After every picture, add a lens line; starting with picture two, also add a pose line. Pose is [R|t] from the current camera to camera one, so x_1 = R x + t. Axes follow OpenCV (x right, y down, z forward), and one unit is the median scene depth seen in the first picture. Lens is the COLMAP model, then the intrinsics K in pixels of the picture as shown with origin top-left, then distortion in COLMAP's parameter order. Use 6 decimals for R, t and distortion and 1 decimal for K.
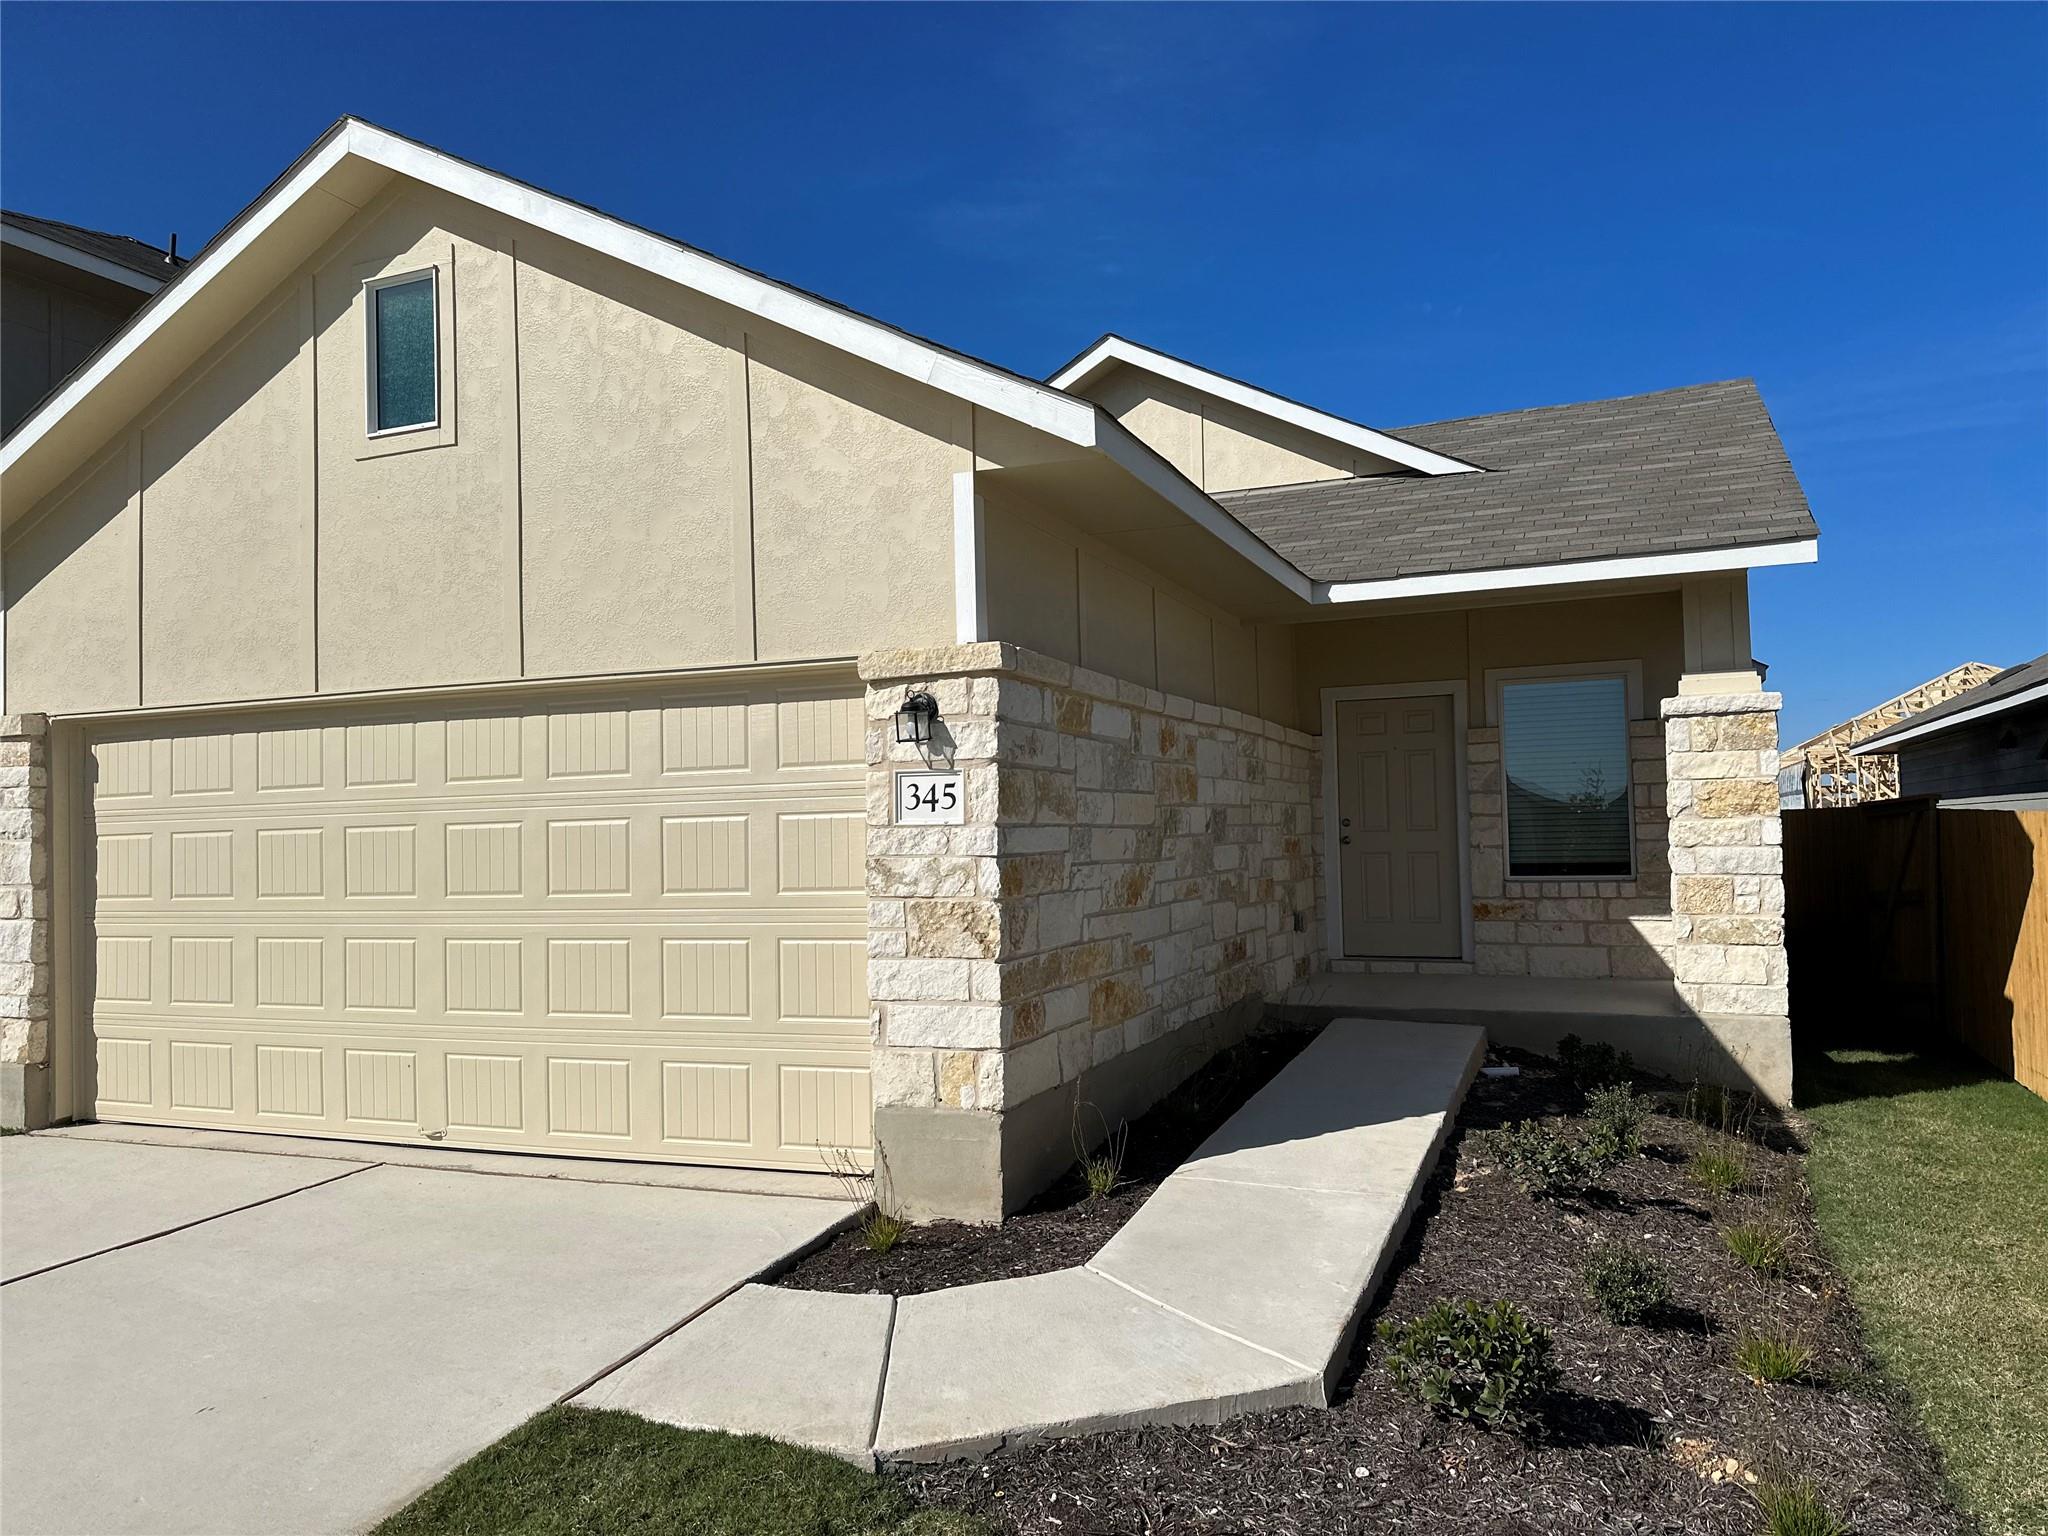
lens RADIAL K [[1441.5, 0, 1031.4], [0, 1441.5, 777.6], [0, 0, 1]] dist [0.103018, -0.116332]
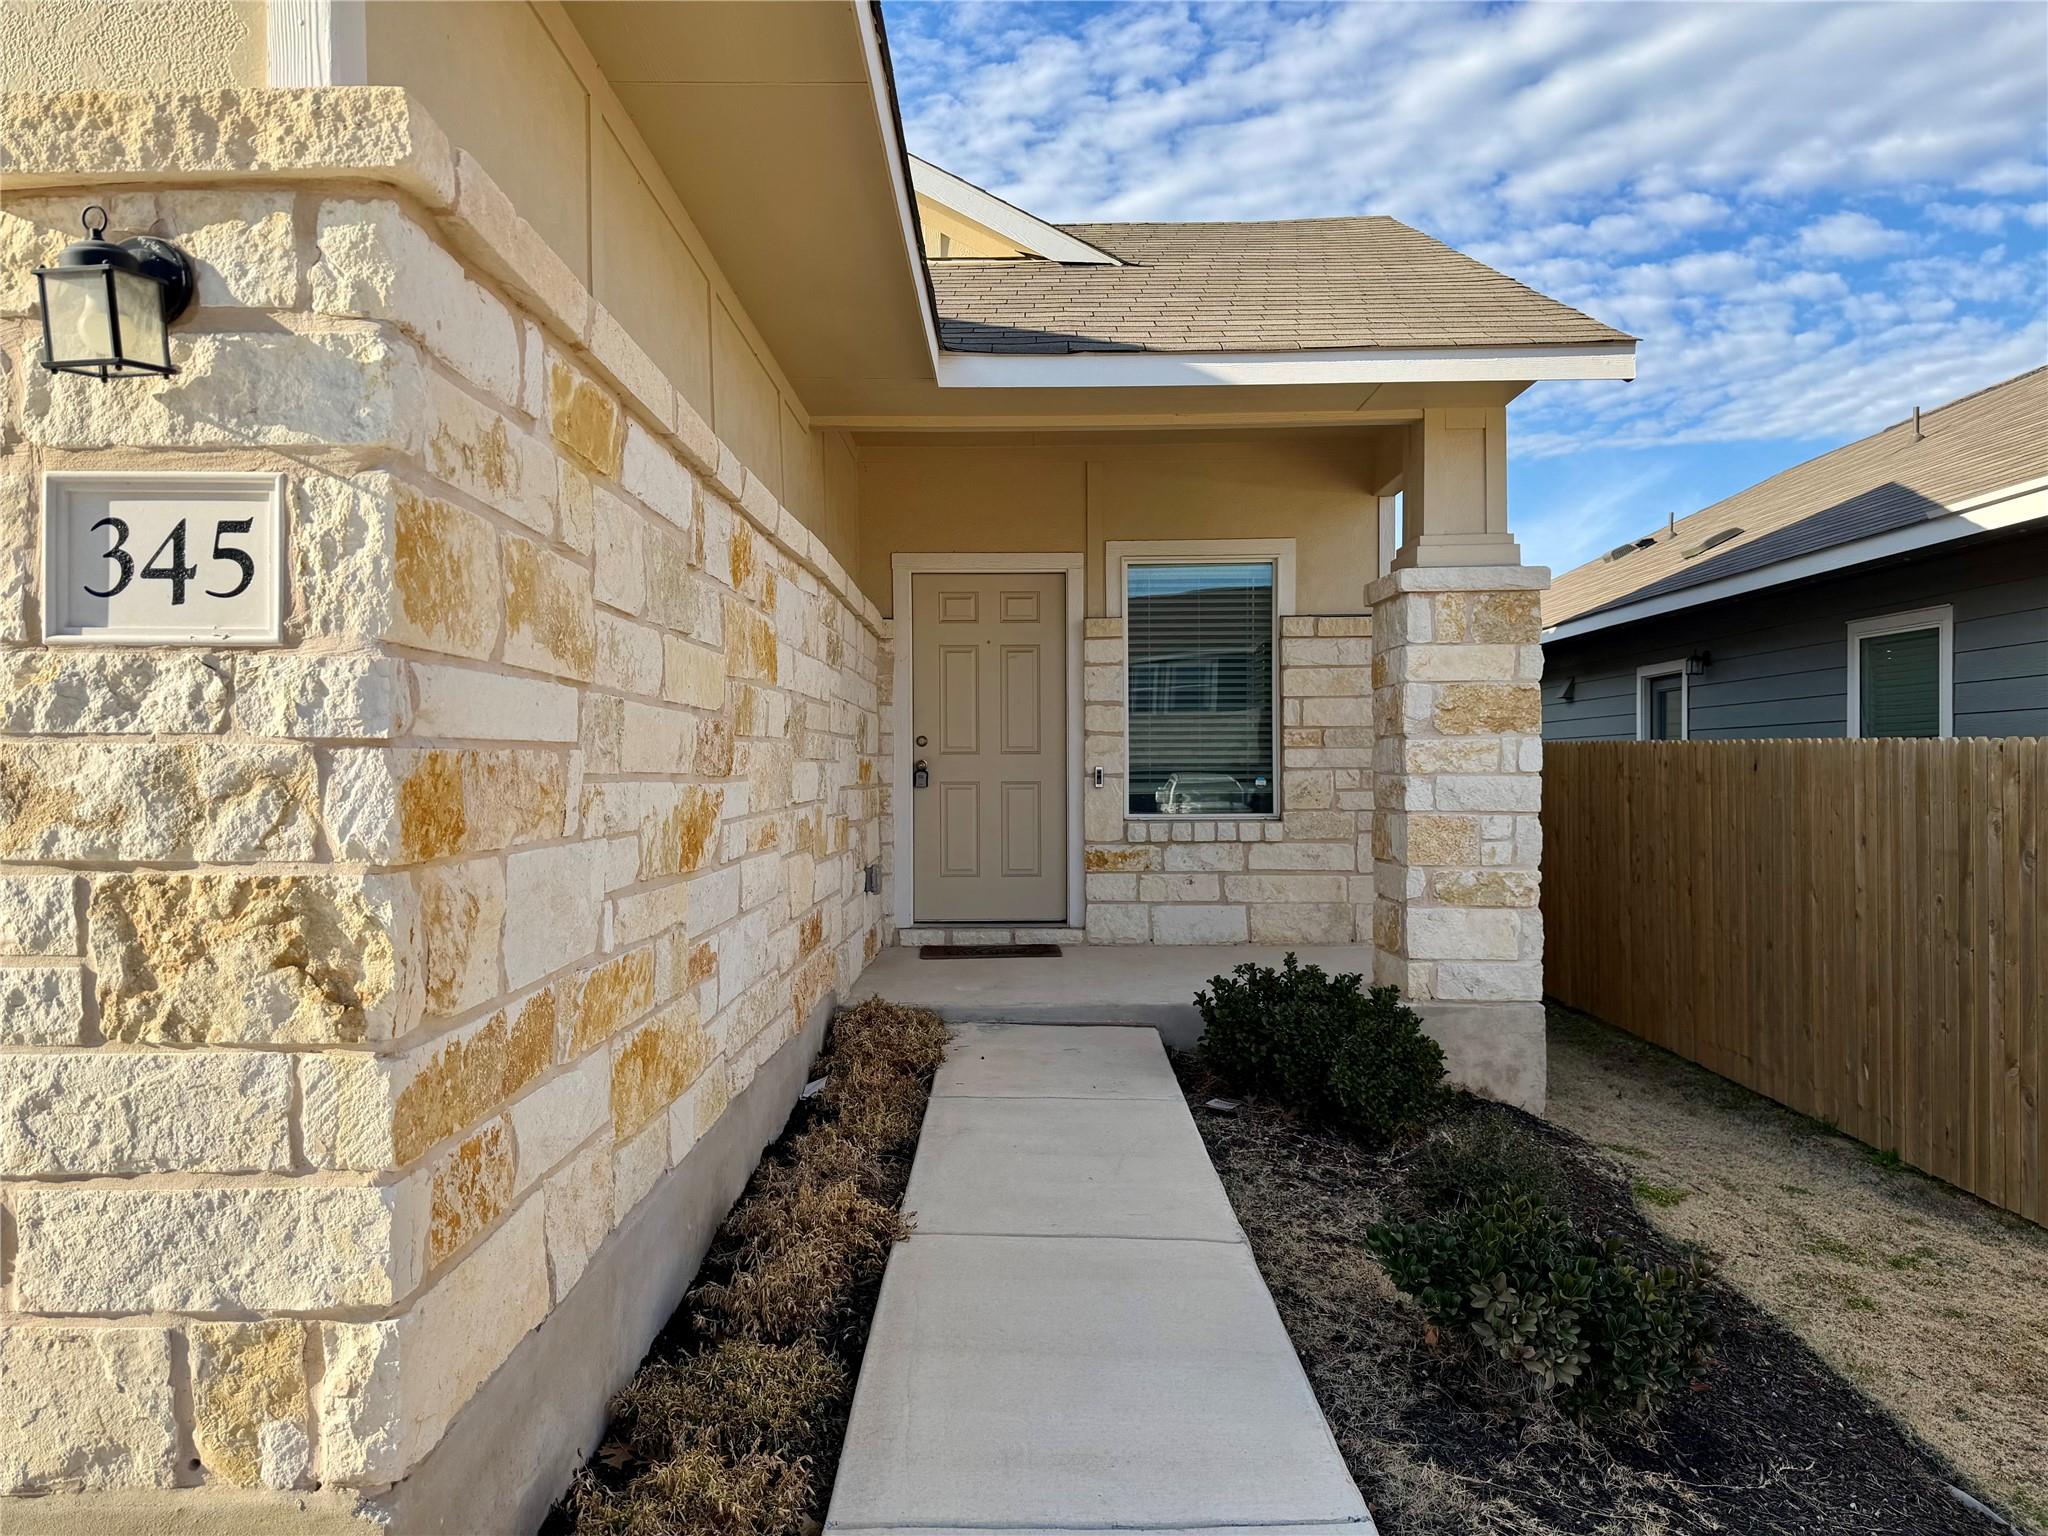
lens RADIAL K [[1427.9, 0, 1014.0], [0, 1427.9, 767.3], [0, 0, 1]] dist [0.175356, -0.264929]
pose [[0.928805, 0.017969, 0.370132, -0.010653], [-0.030407, 0.999151, 0.027798, 0.033846], [-0.369318, -0.037074, 0.928563, 0.458716]]
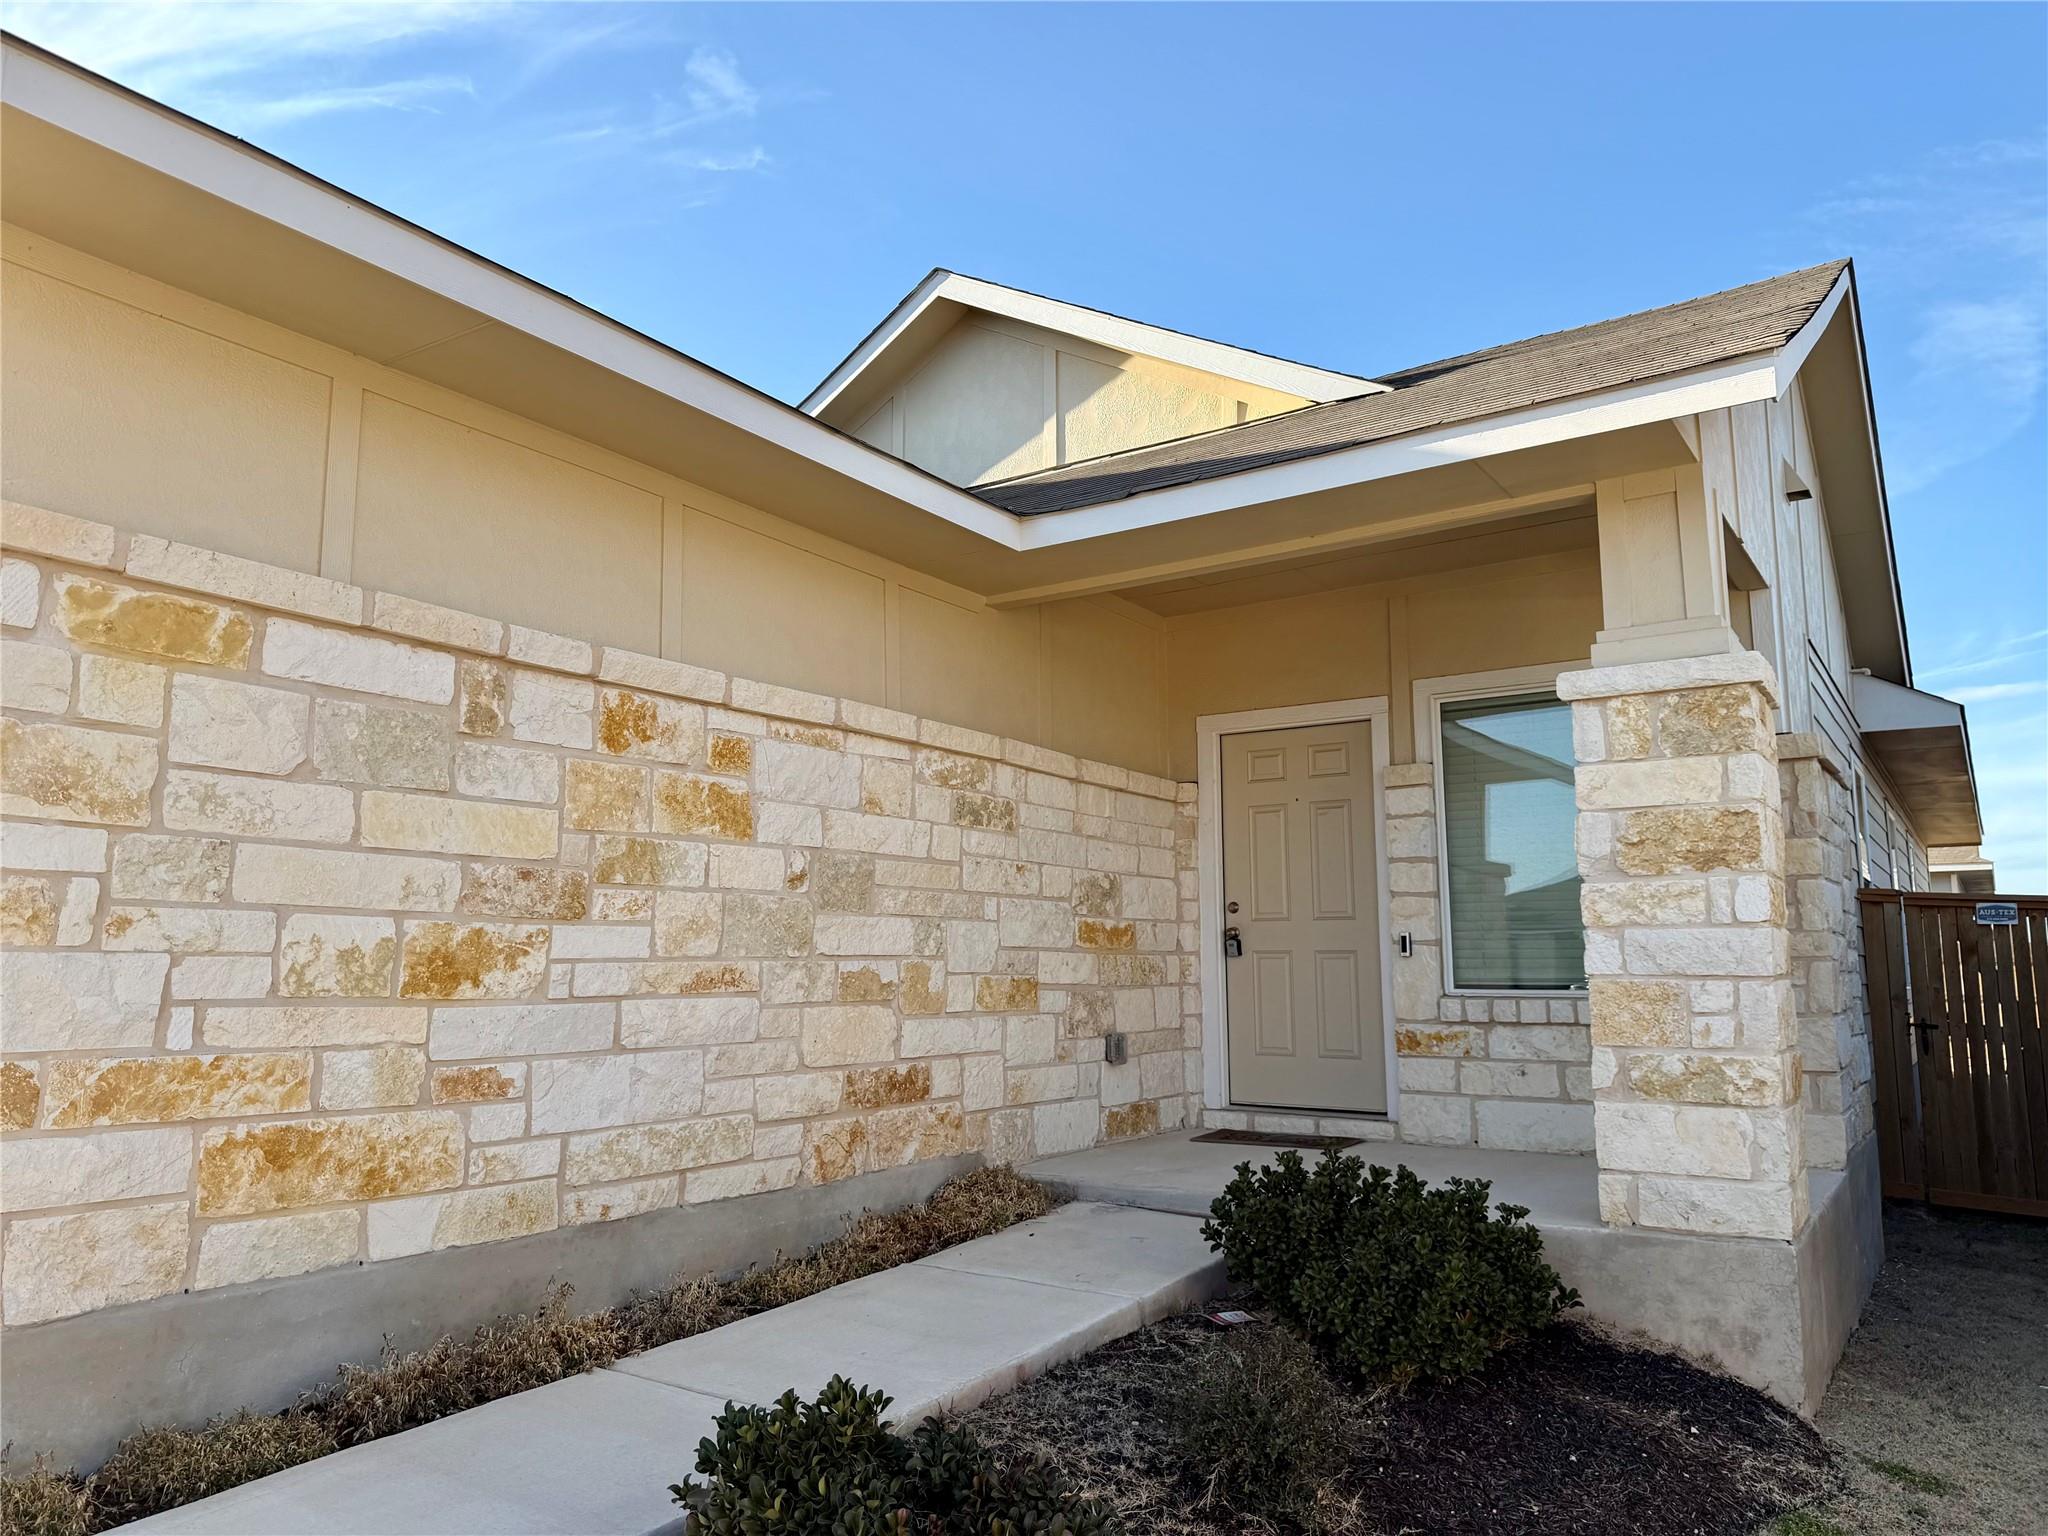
lens RADIAL K [[1427.9, 0, 1014.0], [0, 1427.9, 767.3], [0, 0, 1]] dist [0.175356, -0.264929]
pose [[0.978899, -0.009137, -0.204142, 0.382747], [-0.011475, 0.994965, -0.099560, 0.050481], [0.204024, 0.099802, 0.973865, 0.440536]]
